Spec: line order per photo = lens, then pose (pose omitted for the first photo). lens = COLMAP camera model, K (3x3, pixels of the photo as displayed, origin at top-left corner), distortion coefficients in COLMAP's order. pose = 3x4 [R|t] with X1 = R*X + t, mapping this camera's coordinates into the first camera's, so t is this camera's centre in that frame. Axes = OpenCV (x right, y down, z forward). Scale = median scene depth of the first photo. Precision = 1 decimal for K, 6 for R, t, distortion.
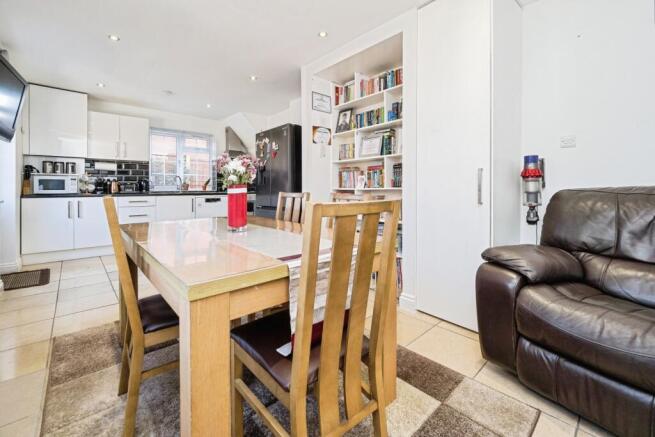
lens RADIAL K [[281.0, 0, 328.9], [0, 281.0, 190.4], [0, 0, 1]] dist [-0.003234, 0.001118]
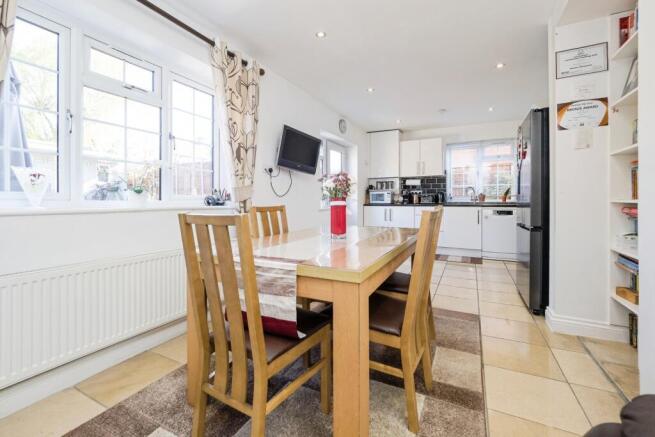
lens RADIAL K [[281.0, 0, 324.9], [0, 281.0, 201.6], [0, 0, 1]] dist [-0.003234, 0.001118]
pose [[0.335440, 0.007059, -0.942035, 0.272640], [-0.004599, 0.999972, 0.005855, -0.003754], [0.942050, 0.002368, 0.335464, 0.198797]]
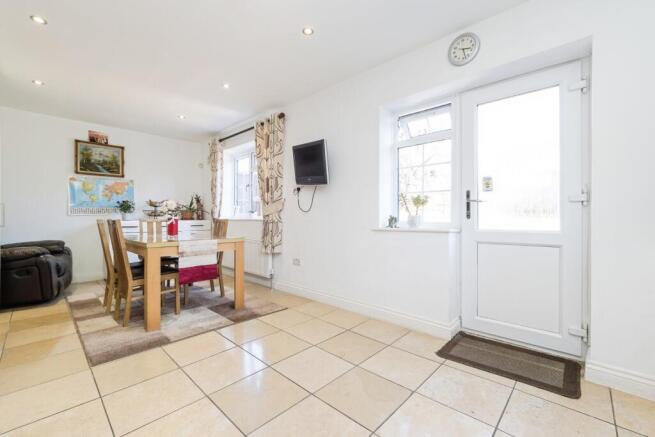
lens RADIAL K [[281.0, 0, 331.9], [0, 281.0, 218.8], [0, 0, 1]] dist [-0.003234, 0.001118]
pose [[-0.997691, 0.007634, -0.067486, -0.464323], [0.006788, 0.999896, 0.012761, -0.003771], [0.067576, 0.012274, -0.997639, 1.093331]]
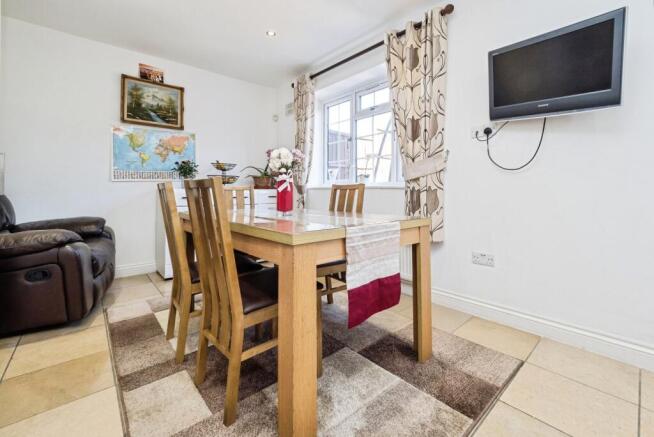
lens RADIAL K [[280.6, 0, 333.7], [0, 280.6, 187.5], [0, 0, 1]] dist [-0.003234, 0.001118]
pose [[-0.999823, 0.007808, 0.017089, -0.187674], [0.007702, 0.999951, -0.006214, 0.013399], [-0.017137, -0.006081, -0.999835, 0.753499]]
